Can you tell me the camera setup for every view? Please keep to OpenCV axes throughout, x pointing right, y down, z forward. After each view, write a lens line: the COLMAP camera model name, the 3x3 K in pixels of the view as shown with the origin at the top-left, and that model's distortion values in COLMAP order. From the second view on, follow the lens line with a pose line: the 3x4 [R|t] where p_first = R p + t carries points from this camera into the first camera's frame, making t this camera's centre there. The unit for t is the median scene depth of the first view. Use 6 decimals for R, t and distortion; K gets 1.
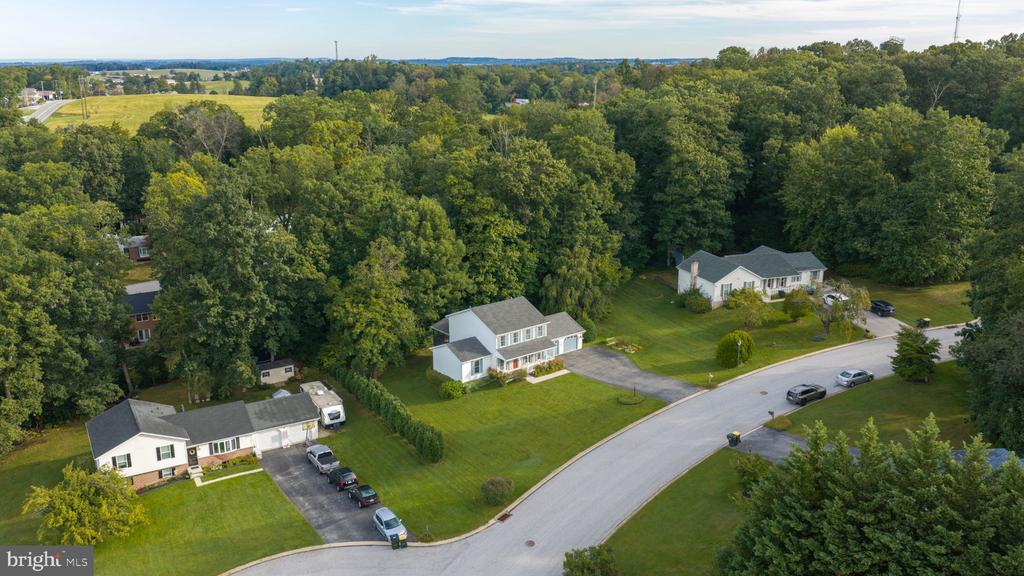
lens RADIAL K [[839.8, 0, 512.0], [0, 839.8, 288.0], [0, 0, 1]] dist [0.009613, -0.004625]
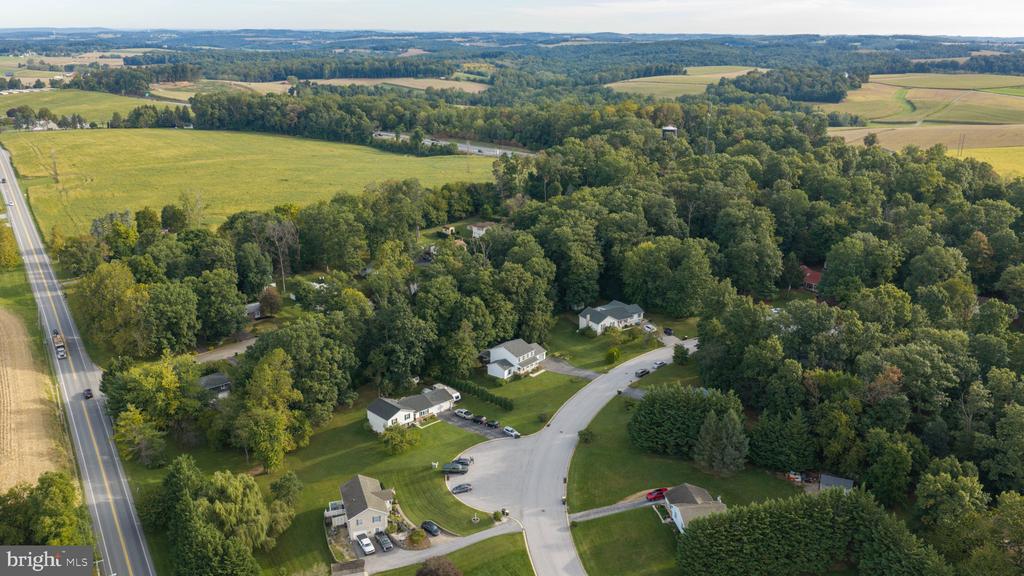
lens RADIAL K [[839.8, 0, 512.0], [0, 839.8, 288.0], [0, 0, 1]] dist [0.009613, -0.004625]
pose [[0.973661, -0.059609, 0.220072, -0.493991], [0.052390, 0.997884, 0.038501, -0.211502], [-0.221901, -0.025958, 0.974724, -1.185504]]
